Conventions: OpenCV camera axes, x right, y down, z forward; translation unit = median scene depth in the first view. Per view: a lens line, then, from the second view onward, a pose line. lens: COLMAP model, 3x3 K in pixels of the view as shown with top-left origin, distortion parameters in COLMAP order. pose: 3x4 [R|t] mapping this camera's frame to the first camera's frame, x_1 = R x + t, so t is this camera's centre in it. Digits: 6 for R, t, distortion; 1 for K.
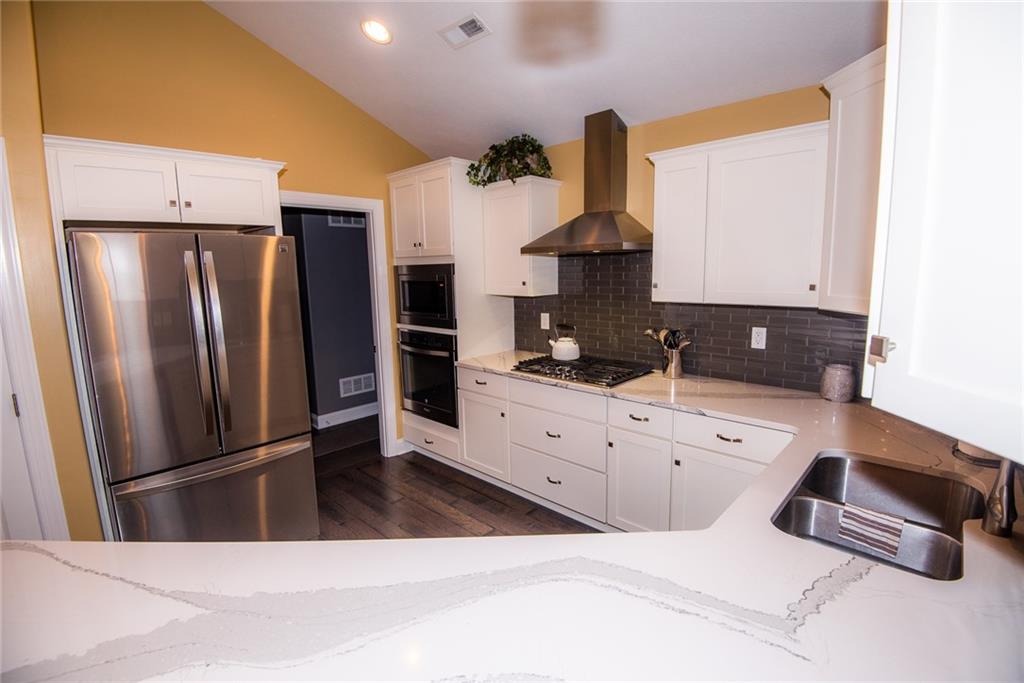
lens RADIAL K [[473.9, 0, 513.1], [0, 473.9, 345.1], [0, 0, 1]] dist [-0.033916, -0.004739]
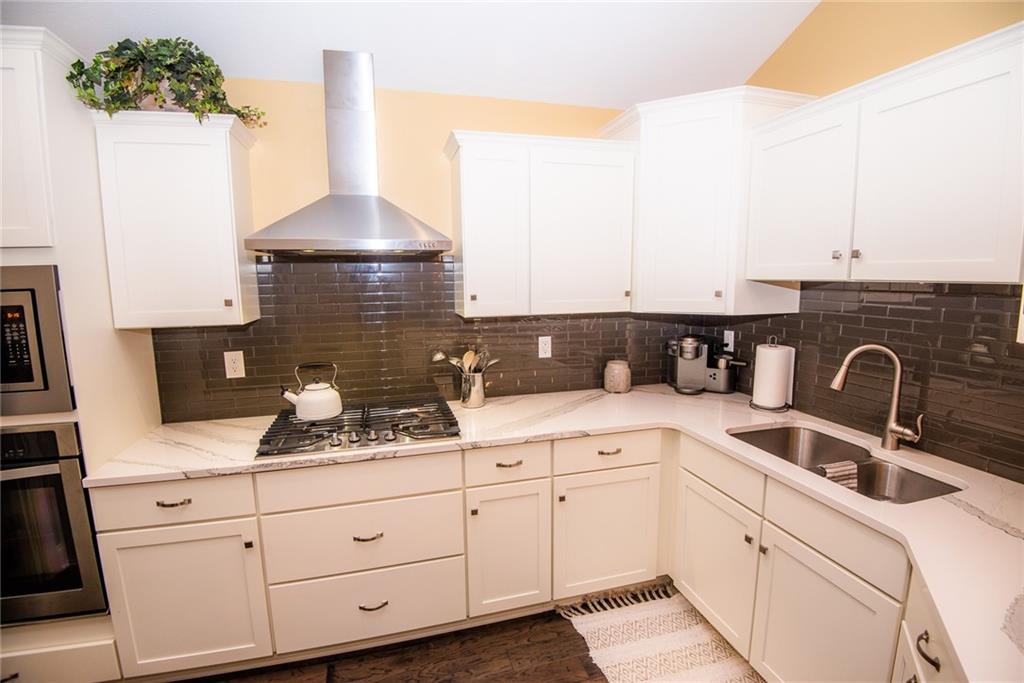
lens RADIAL K [[473.9, 0, 513.4], [0, 473.9, 340.7], [0, 0, 1]] dist [-0.033916, -0.004739]
pose [[0.506908, -0.101856, 0.855961, -0.294750], [0.141863, 0.989312, 0.033712, -0.057834], [-0.850246, 0.104340, 0.515940, 0.437133]]
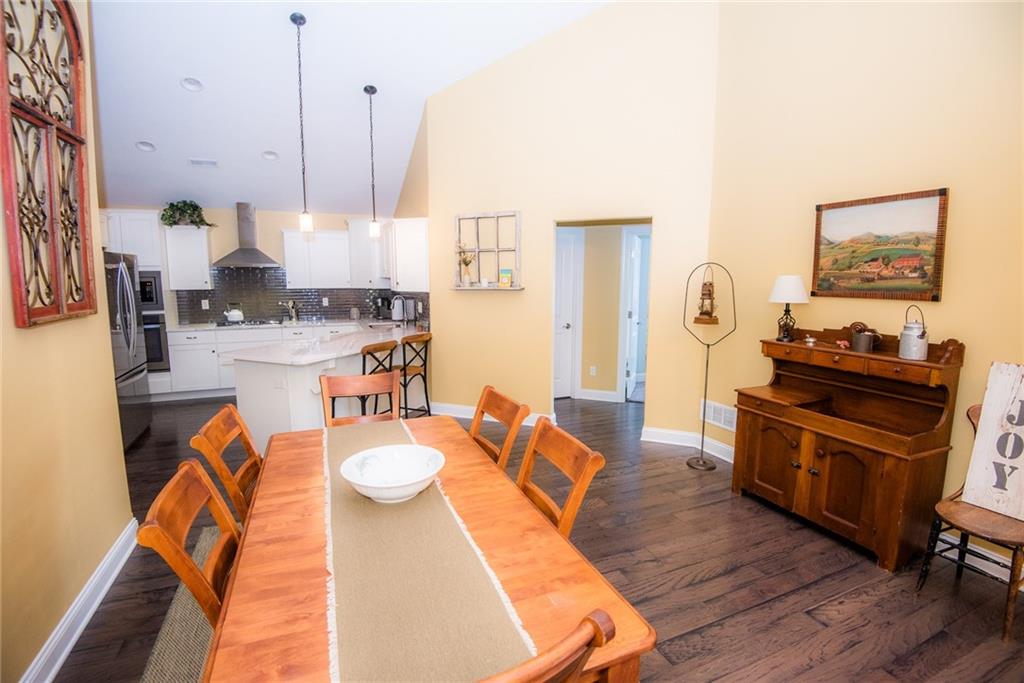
lens RADIAL K [[473.9, 0, 520.4], [0, 473.9, 341.8], [0, 0, 1]] dist [-0.033916, -0.004739]
pose [[0.383369, -0.106656, 0.917416, -1.236404], [0.138429, 0.988725, 0.057099, 0.170390], [-0.913162, 0.105107, 0.393811, -0.841325]]
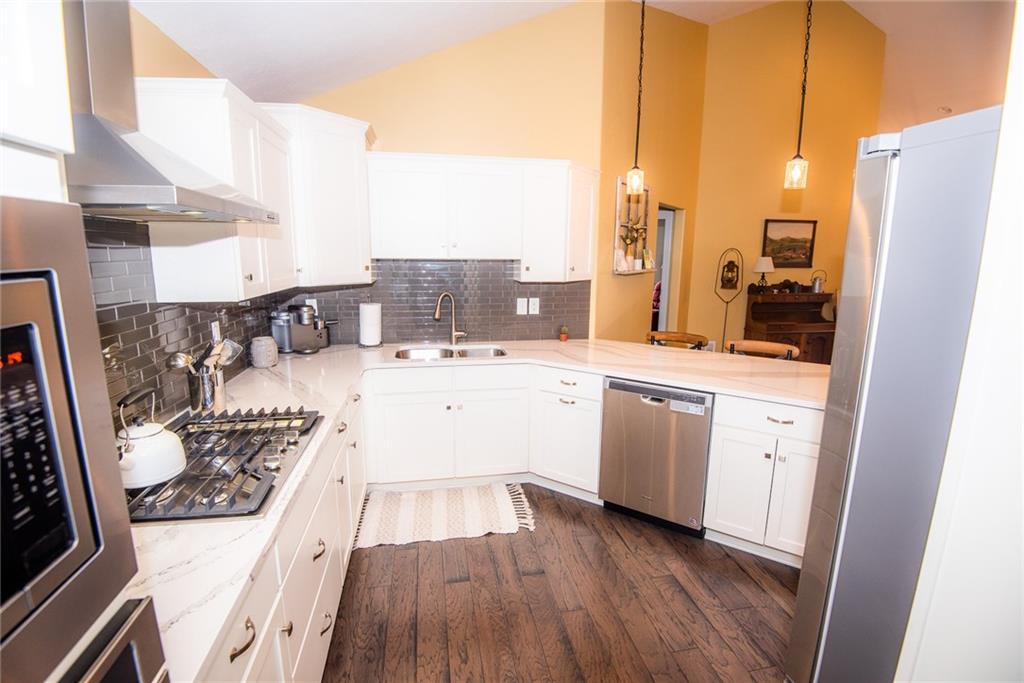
lens RADIAL K [[473.9, 0, 516.0], [0, 473.9, 342.0], [0, 0, 1]] dist [-0.033916, -0.004739]
pose [[-0.813944, -0.094419, 0.573220, -0.359883], [0.100352, 0.949020, 0.298816, -0.166854], [-0.572211, 0.300743, -0.762973, 1.093481]]
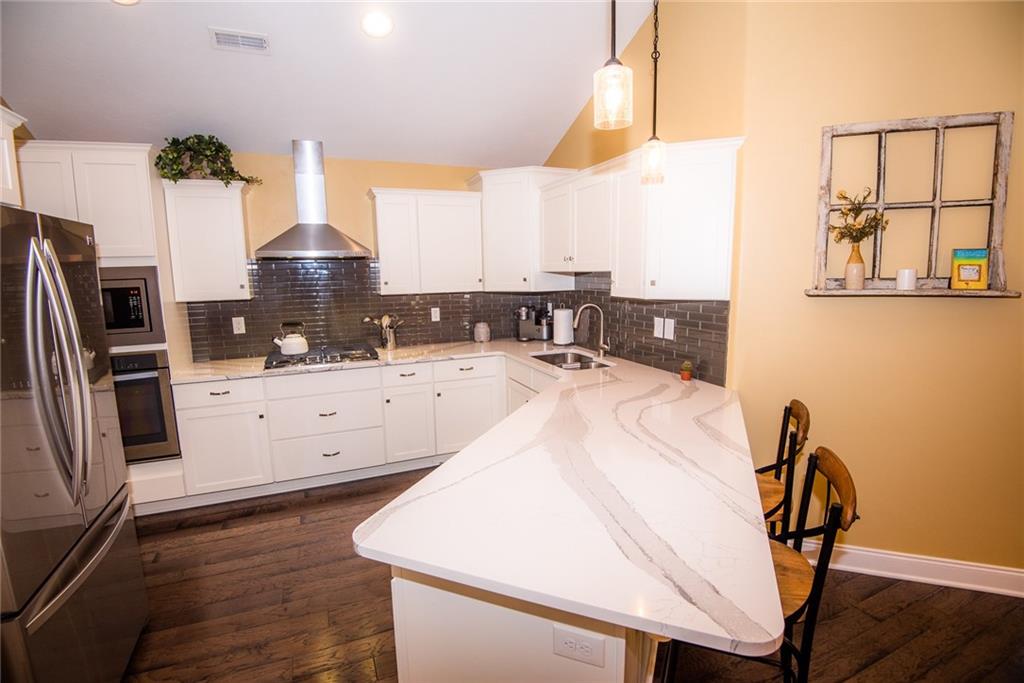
lens RADIAL K [[473.9, 0, 518.6], [0, 473.9, 341.3], [0, 0, 1]] dist [-0.033916, -0.004739]
pose [[0.390848, -0.123278, 0.912162, -0.682070], [0.157856, 0.985286, 0.065522, 0.011055], [-0.906818, 0.118381, 0.404558, 0.085603]]
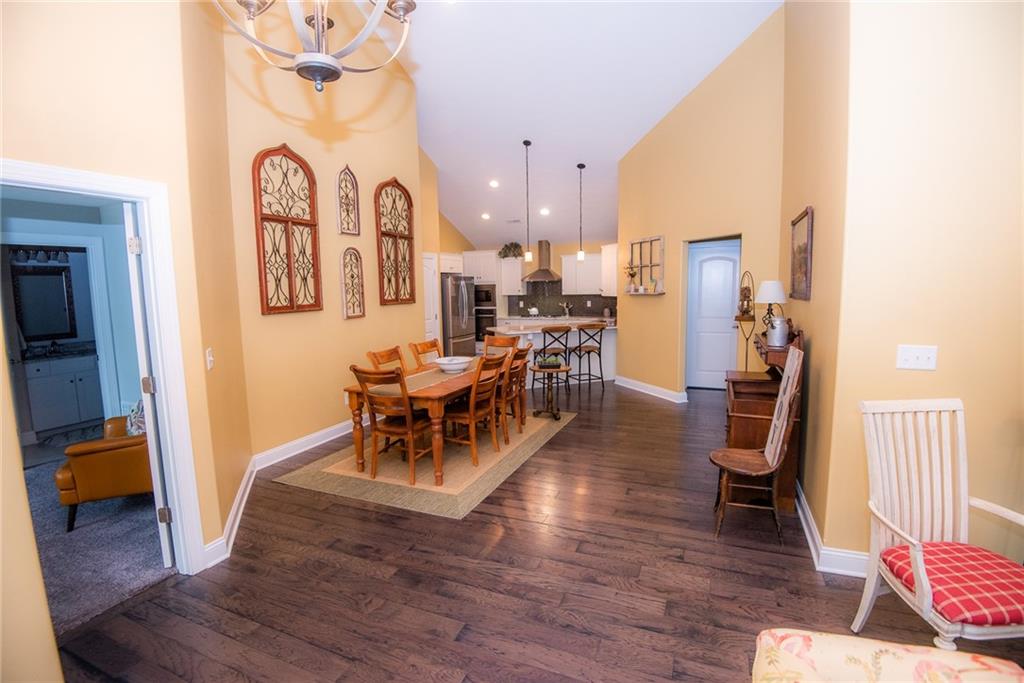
lens RADIAL K [[473.9, 0, 517.6], [0, 473.9, 340.9], [0, 0, 1]] dist [-0.033916, -0.004739]
pose [[0.931699, -0.038323, 0.361205, -1.137201], [0.058649, 0.997242, -0.045475, 0.342201], [-0.358466, 0.063553, 0.931377, -1.887509]]
